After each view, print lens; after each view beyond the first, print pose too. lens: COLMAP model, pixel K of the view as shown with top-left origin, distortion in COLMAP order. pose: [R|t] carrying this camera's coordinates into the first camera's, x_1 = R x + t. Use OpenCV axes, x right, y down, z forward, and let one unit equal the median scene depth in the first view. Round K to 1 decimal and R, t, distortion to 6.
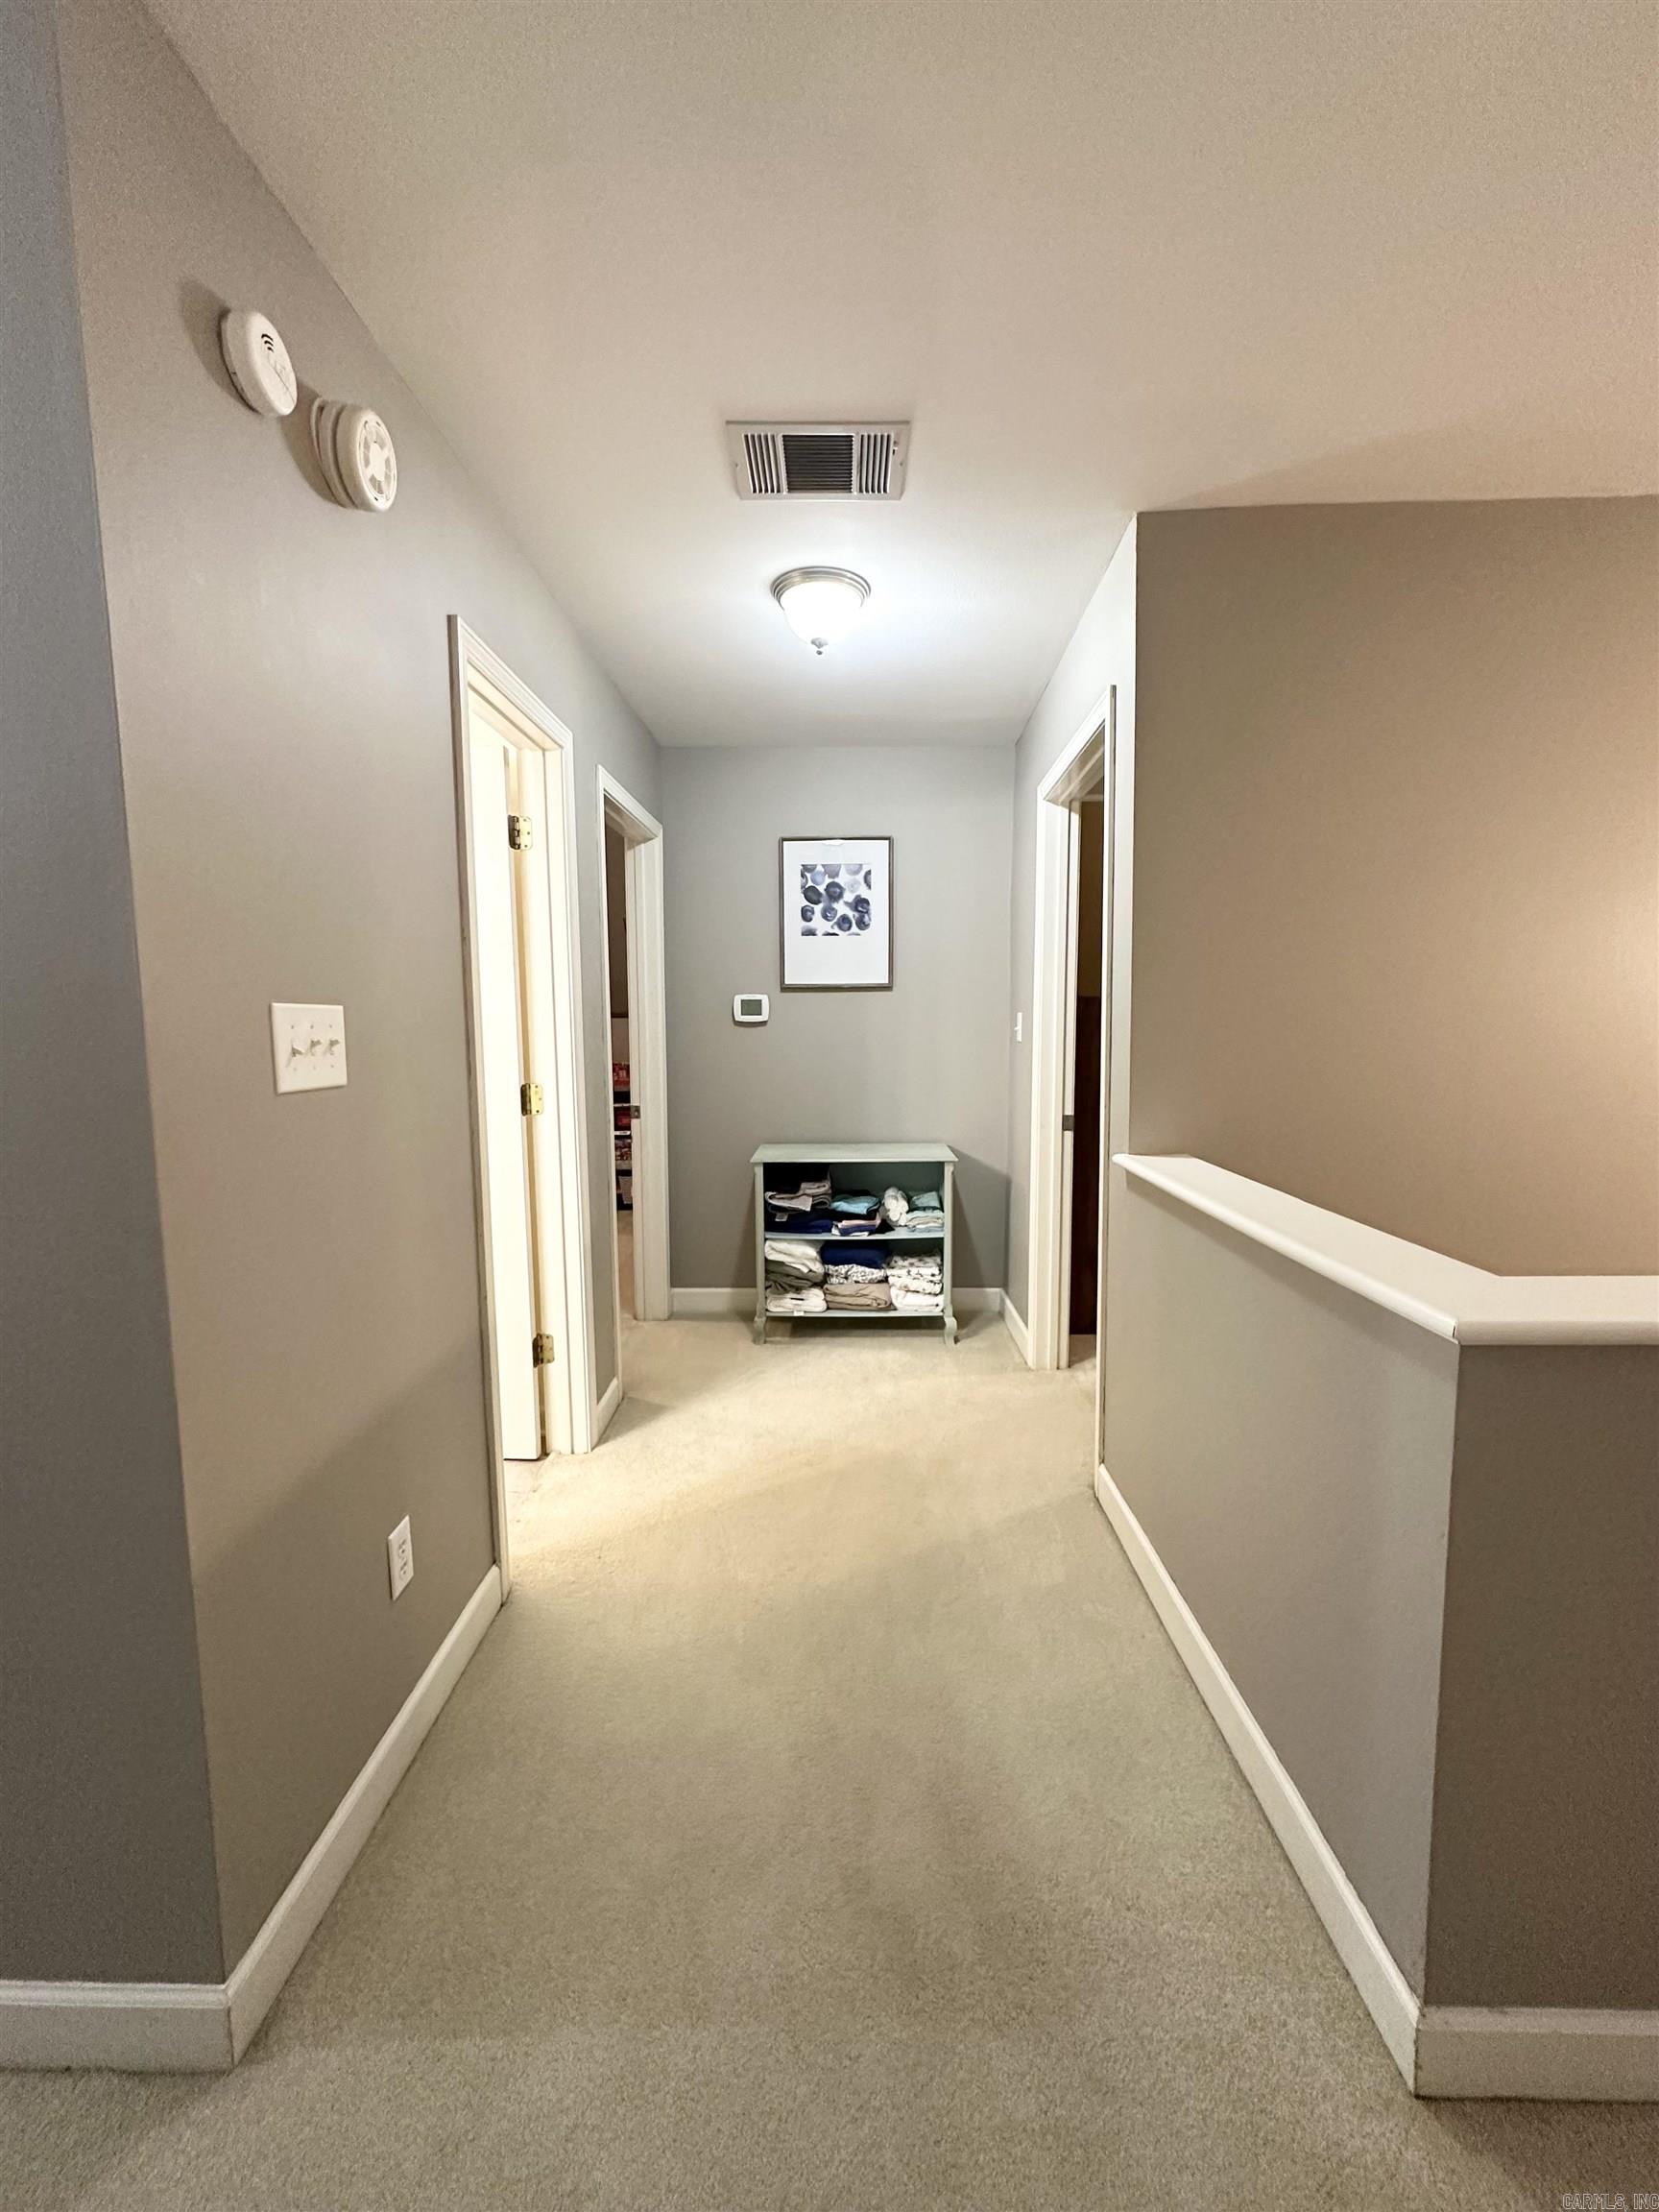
lens RADIAL K [[888.3, 0, 829.5], [0, 888.3, 1106.0], [0, 0, 1]] dist [0.000469, 0.000437]
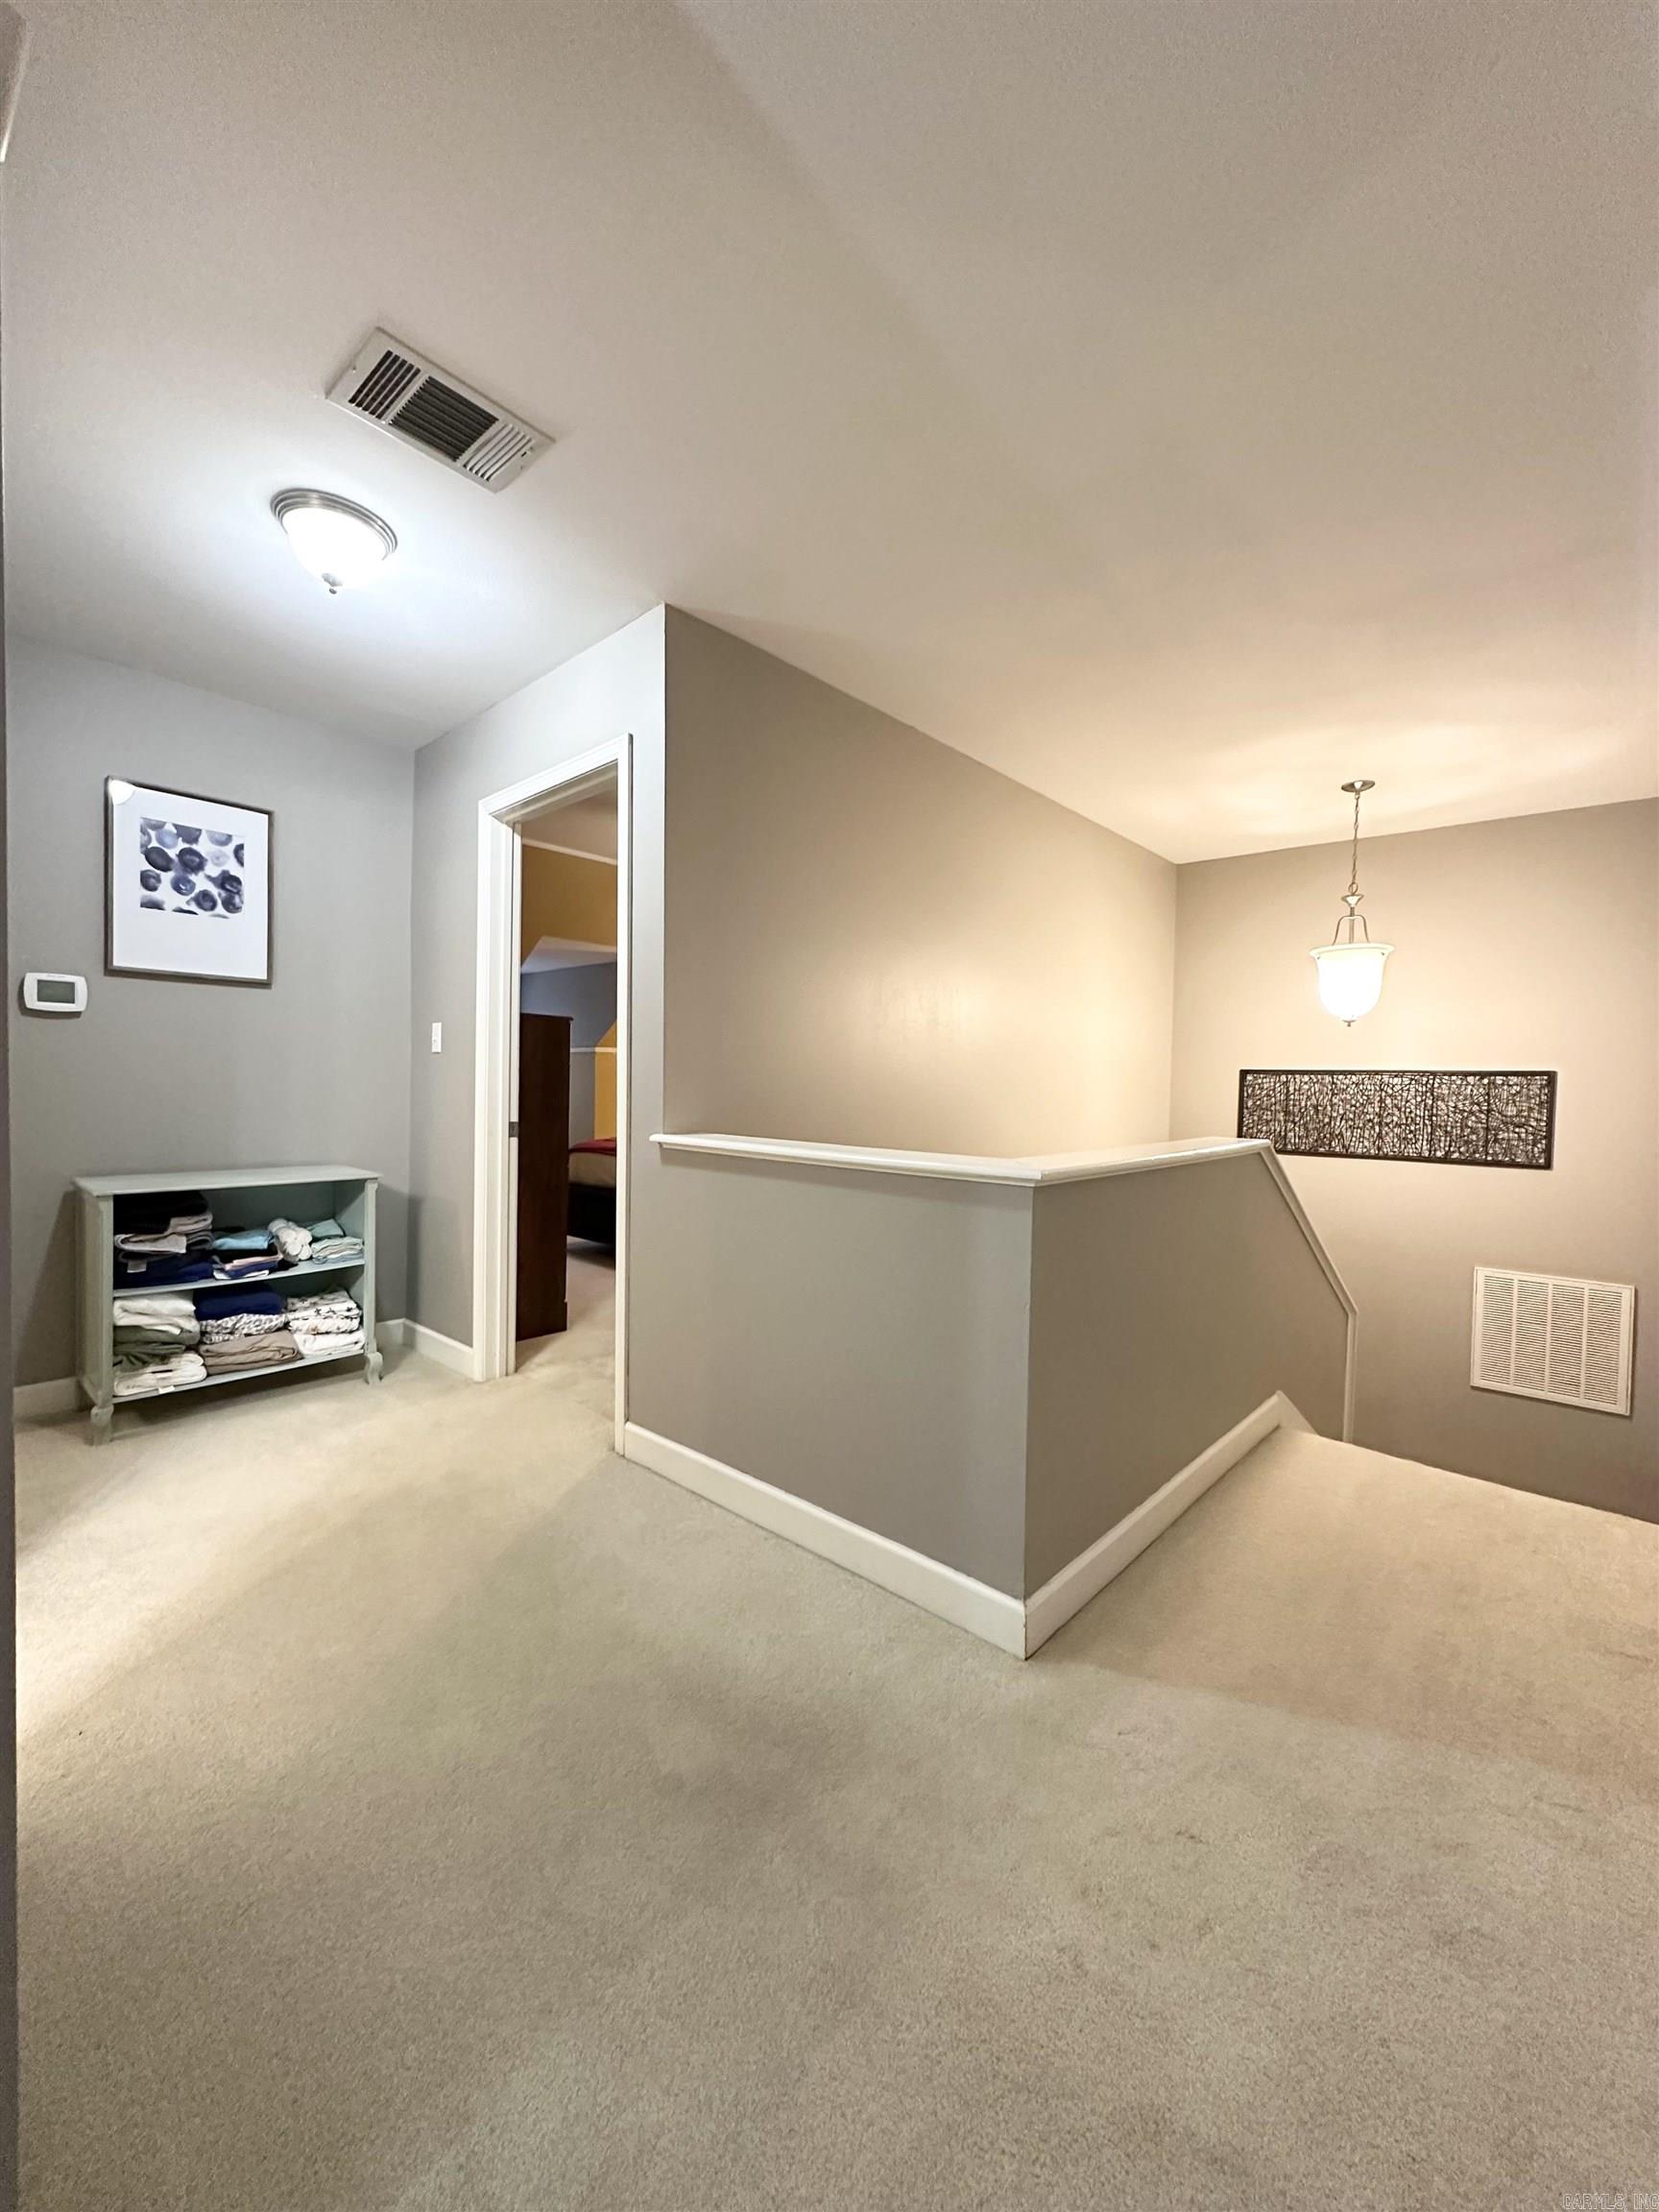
lens RADIAL K [[888.3, 0, 829.5], [0, 888.3, 1106.0], [0, 0, 1]] dist [0.000469, 0.000437]
pose [[0.650013, 0.002150, 0.759920, -0.246687], [0.045847, 0.998064, -0.042039, 0.046537], [-0.758539, 0.062166, 0.648656, 0.046862]]
